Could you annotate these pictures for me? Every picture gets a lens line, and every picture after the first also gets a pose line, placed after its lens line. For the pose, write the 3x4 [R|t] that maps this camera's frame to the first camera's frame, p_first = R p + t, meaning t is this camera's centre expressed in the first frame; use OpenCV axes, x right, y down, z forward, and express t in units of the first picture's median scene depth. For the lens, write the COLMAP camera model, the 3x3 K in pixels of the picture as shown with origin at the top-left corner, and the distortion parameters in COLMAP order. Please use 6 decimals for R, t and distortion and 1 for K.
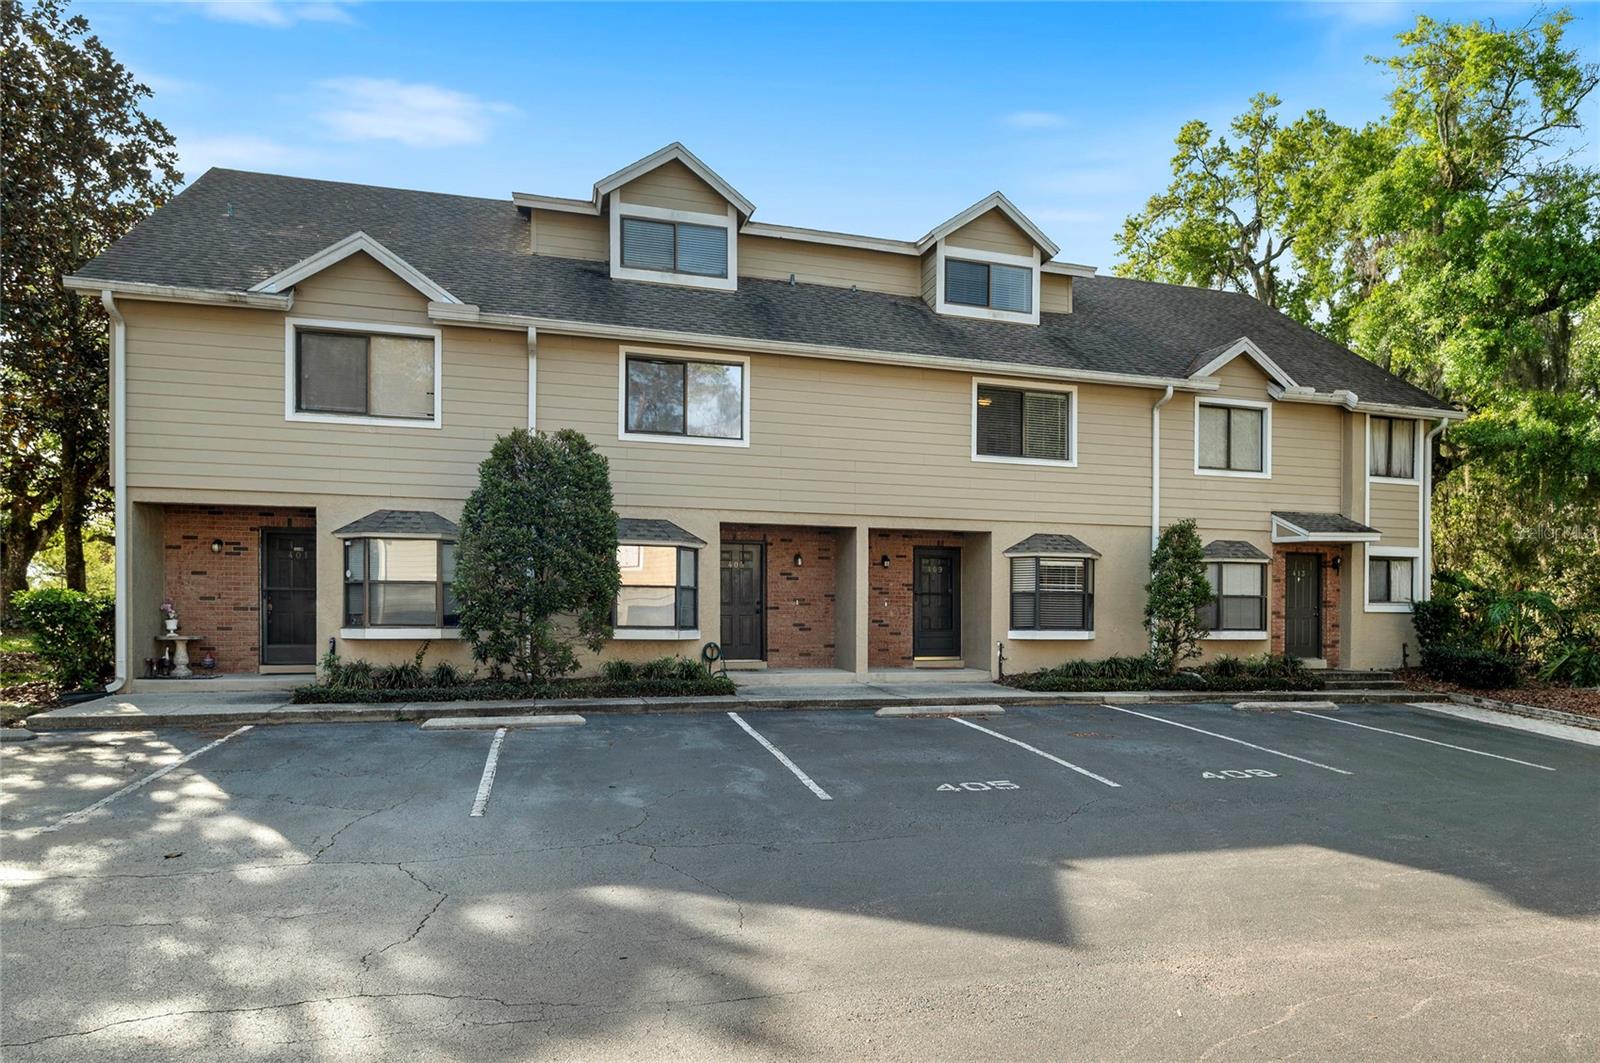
lens RADIAL K [[870.2, 0, 888.2], [0, 870.2, 645.3], [0, 0, 1]] dist [-0.007161, -0.002574]
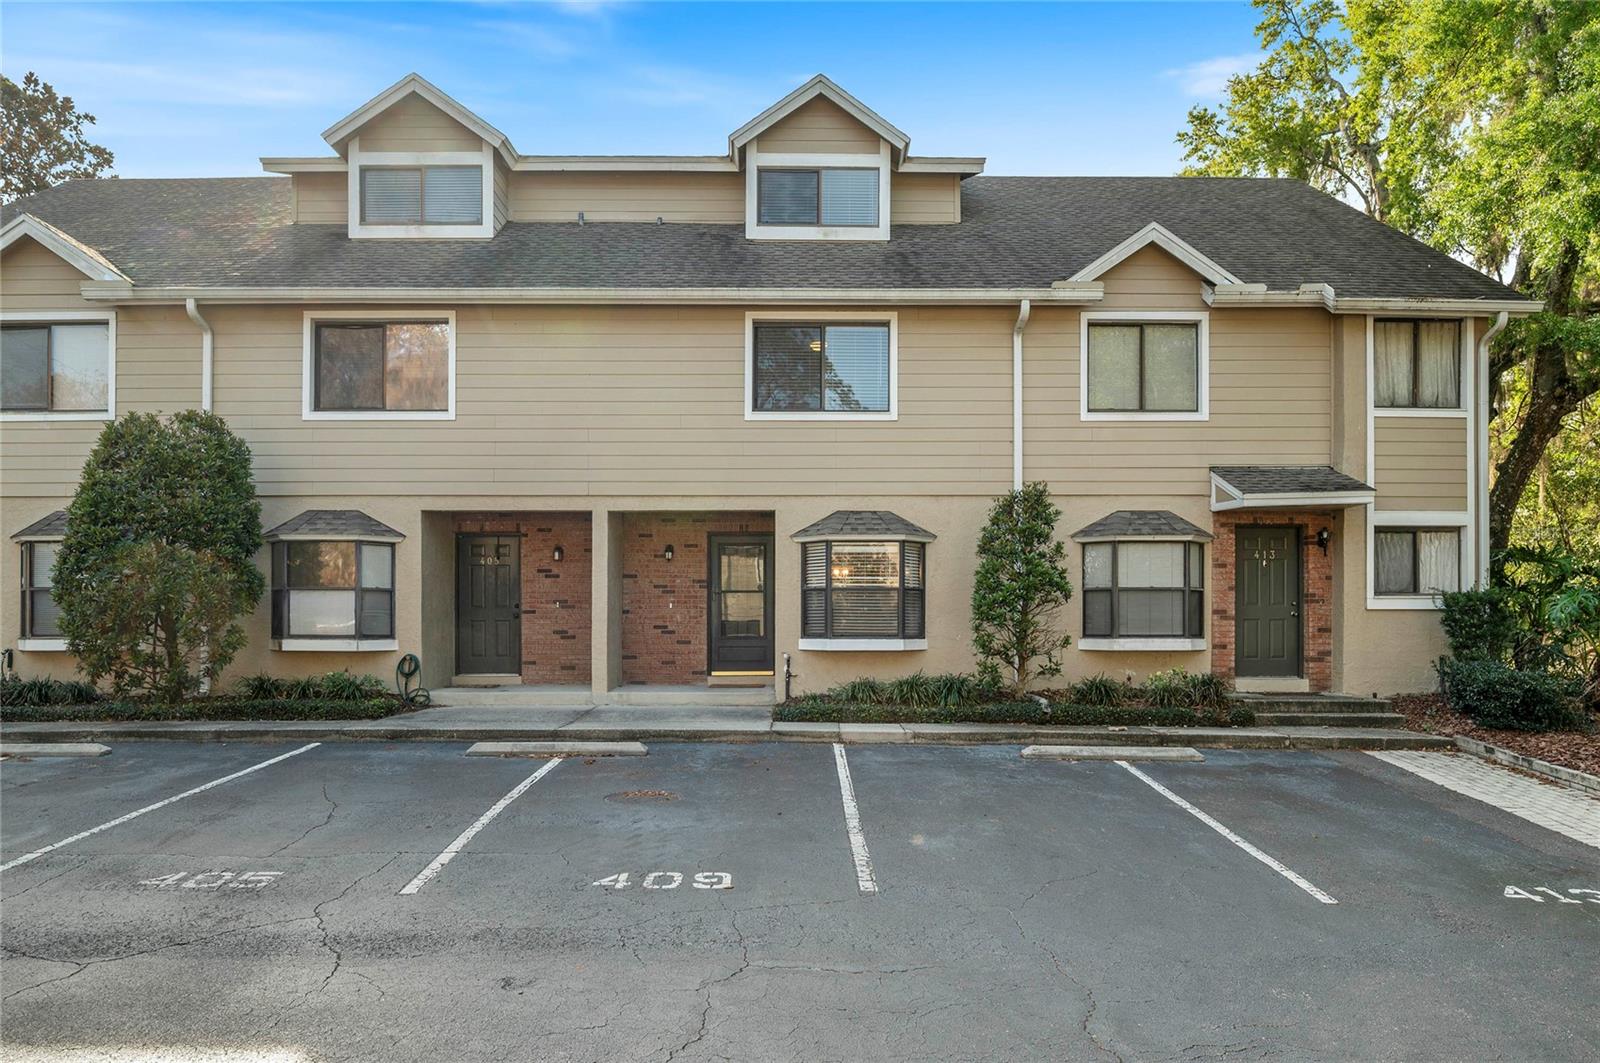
lens RADIAL K [[939.7, 0, 798.0], [0, 939.7, 640.3], [0, 0, 1]] dist [-0.009749, -0.002379]
pose [[0.963417, -0.000794, -0.268007, 0.347857], [-0.001245, 0.999972, -0.007437, -0.009108], [0.268005, 0.007498, 0.963388, 0.198263]]
